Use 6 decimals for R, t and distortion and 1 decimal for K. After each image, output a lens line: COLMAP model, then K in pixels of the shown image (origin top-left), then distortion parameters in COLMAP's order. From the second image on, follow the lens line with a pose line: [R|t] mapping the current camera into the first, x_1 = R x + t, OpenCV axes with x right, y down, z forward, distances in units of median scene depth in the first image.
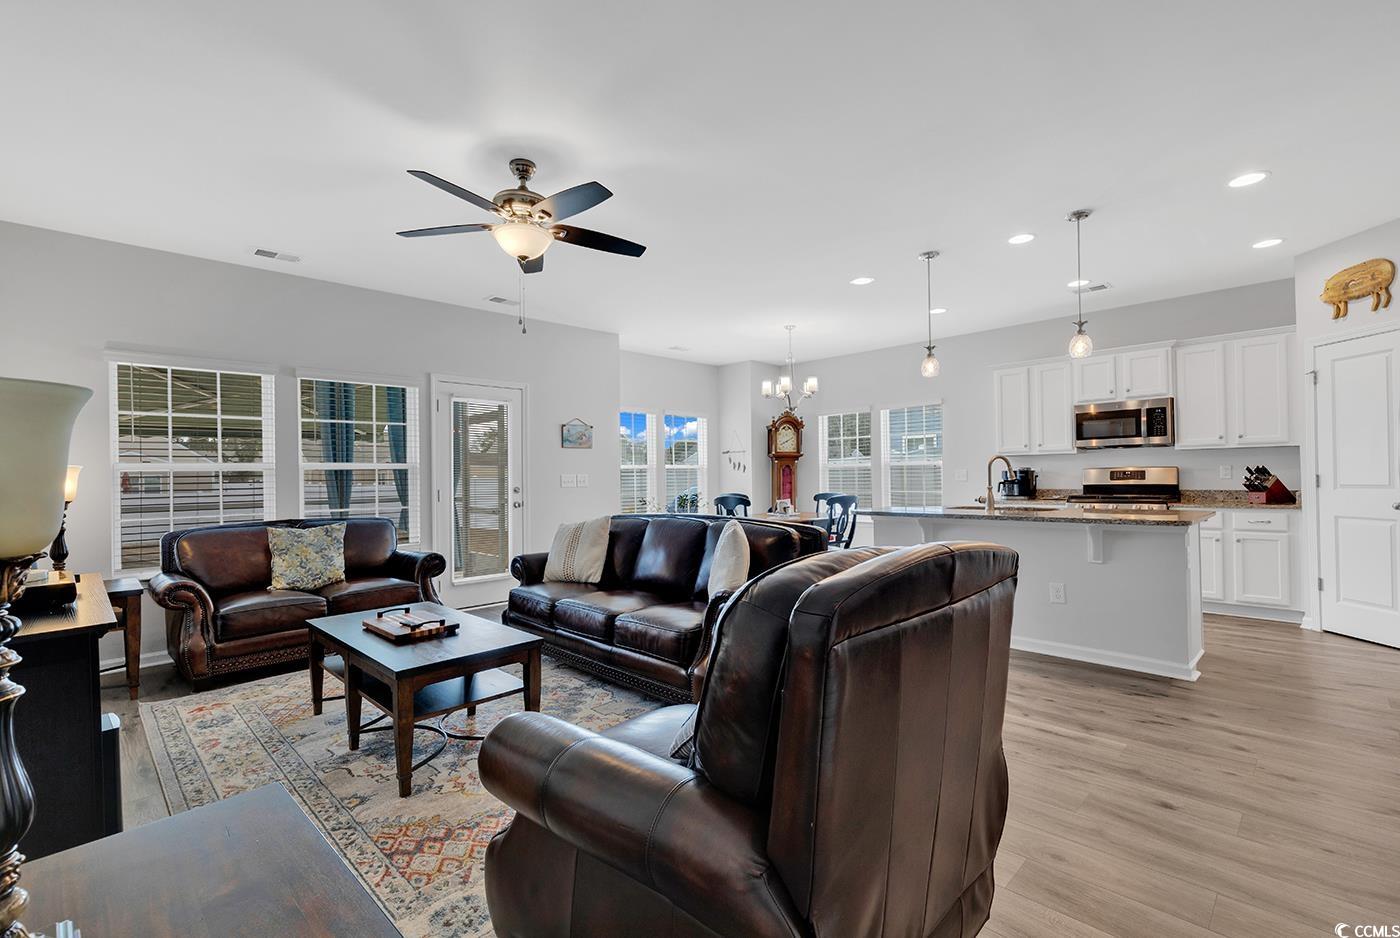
lens RADIAL K [[631.9, 0, 703.7], [0, 631.9, 473.8], [0, 0, 1]] dist [0.007035, 0.001207]
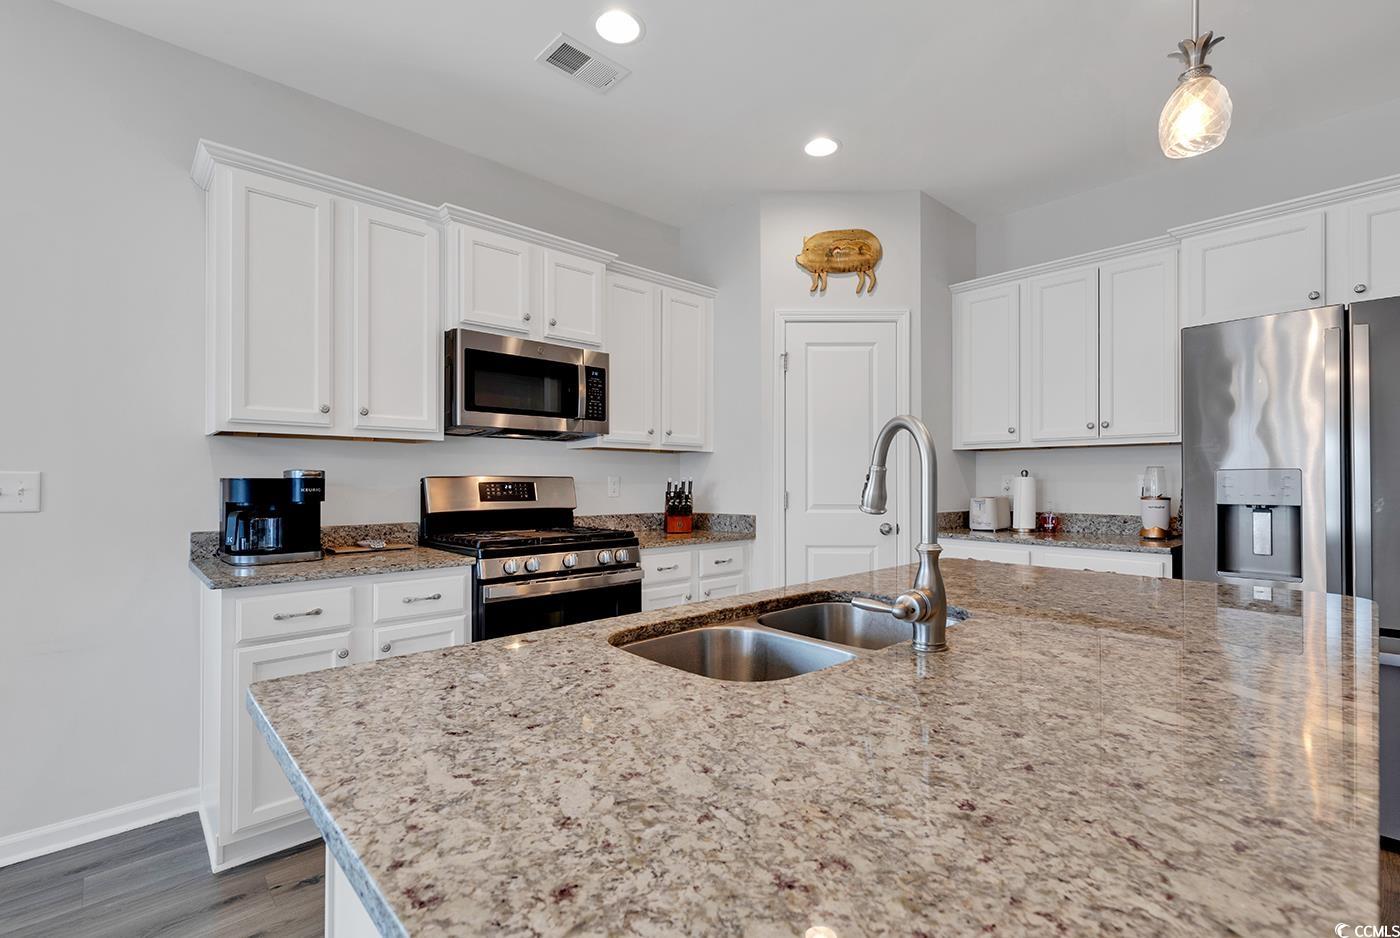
lens RADIAL K [[631.9, 0, 702.4], [0, 631.9, 486.4], [0, 0, 1]] dist [0.007035, 0.001207]
pose [[0.036539, 0.006277, 0.999312, 0.175024], [-0.006414, 0.999961, -0.006047, 0.000243], [-0.999312, -0.006189, 0.036578, 0.888454]]
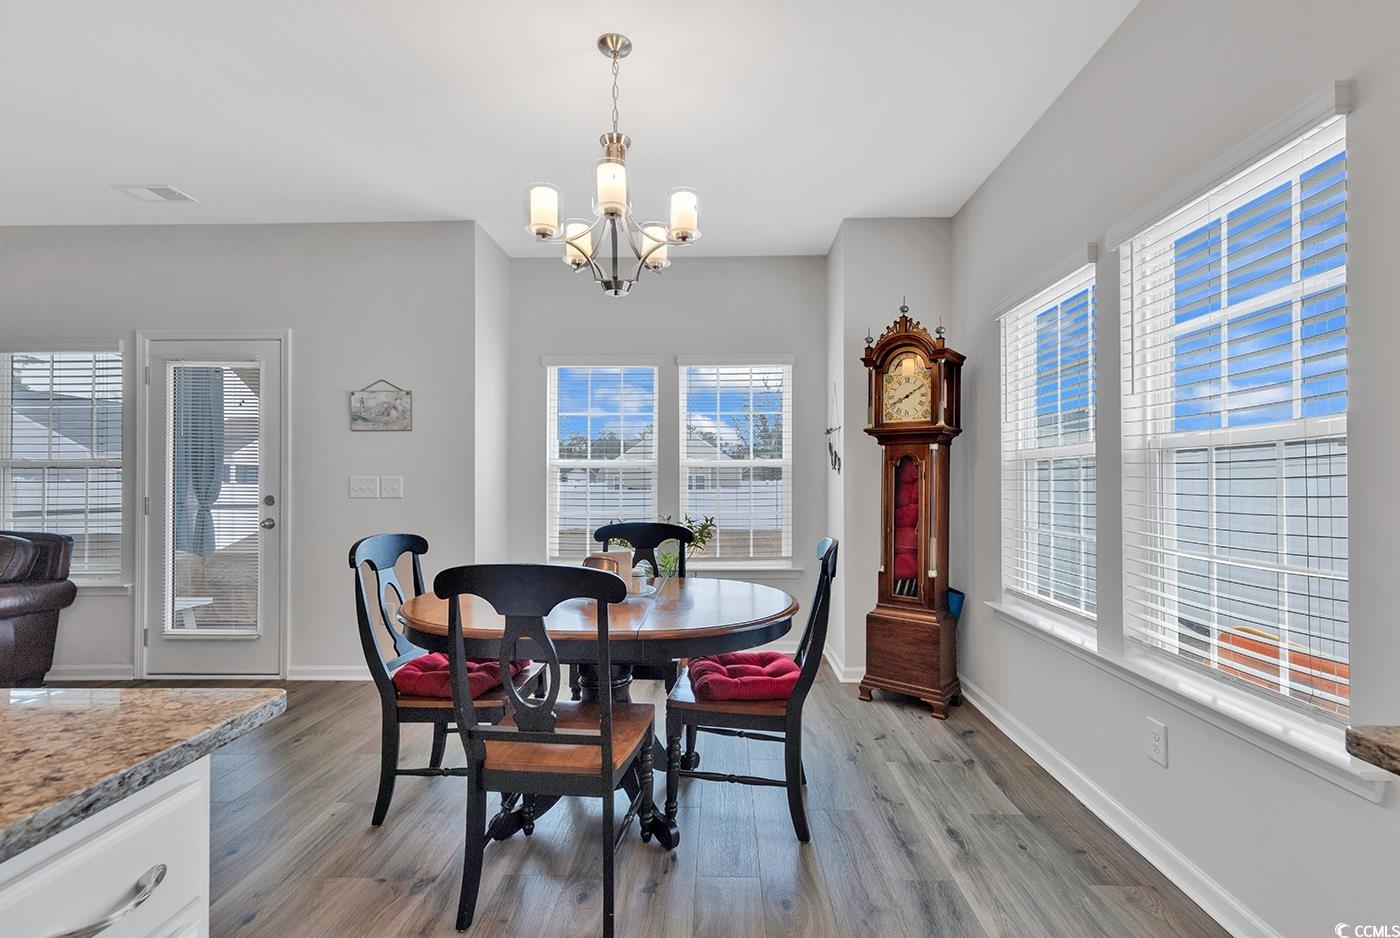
lens RADIAL K [[631.9, 0, 711.3], [0, 631.9, 469.2], [0, 0, 1]] dist [0.007035, 0.001207]
pose [[0.690828, -0.001858, -0.723017, 0.509947], [-0.004945, 0.999961, -0.007294, -0.003060], [0.723002, 0.008614, 0.690792, 0.974967]]
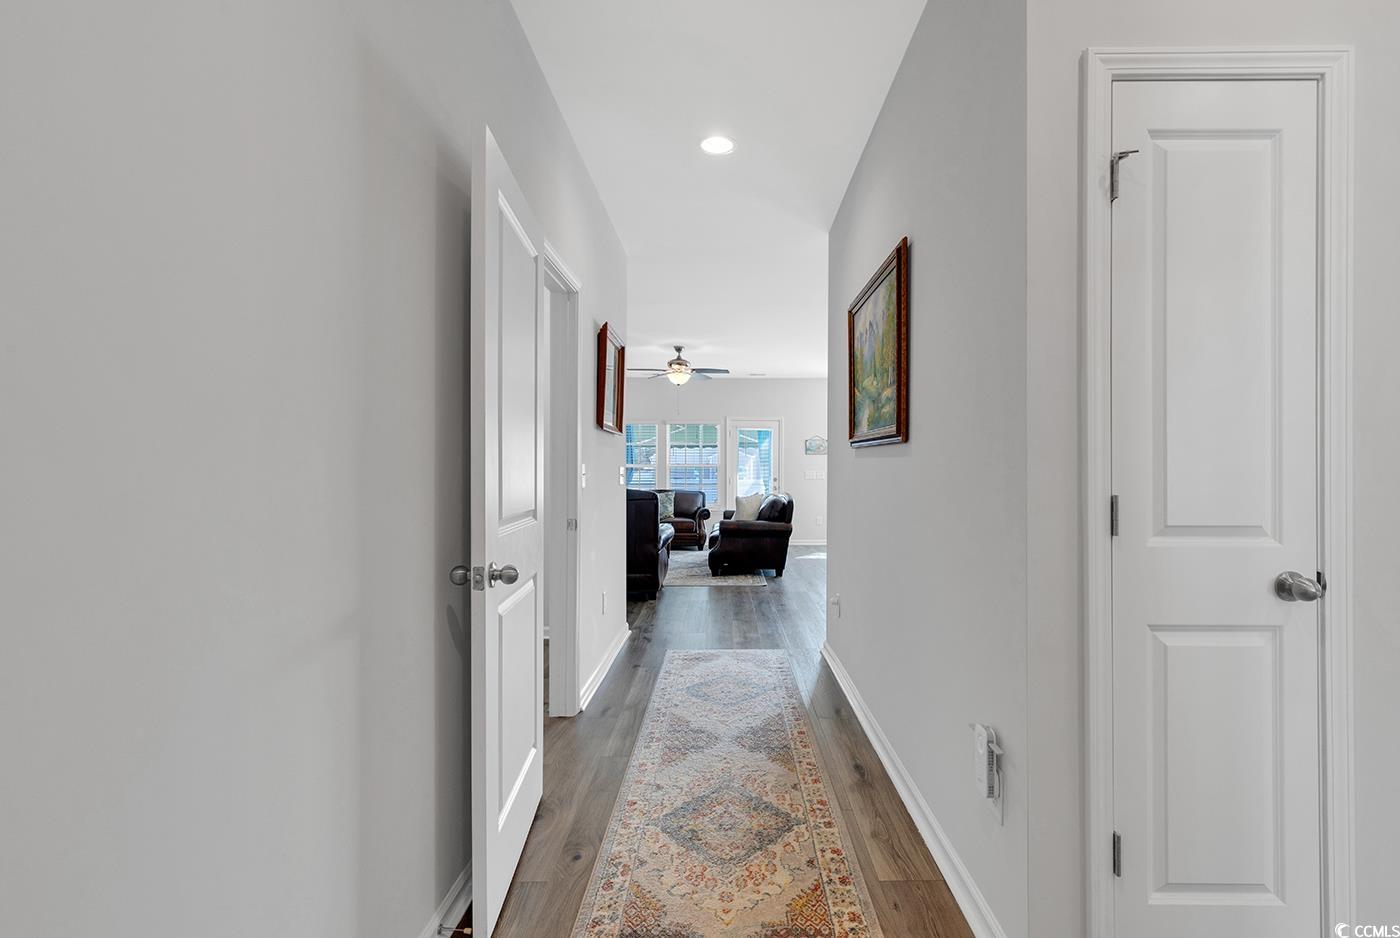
lens RADIAL K [[674.6, 0, 711.8], [0, 674.6, 466.9], [0, 0, 1]] dist [0.011826, -0.000465]
pose [[0.690315, 0.009370, -0.723449, 0.999927], [-0.008391, 0.999953, 0.004944, -0.017707], [0.723461, 0.002658, 0.690361, -0.428614]]
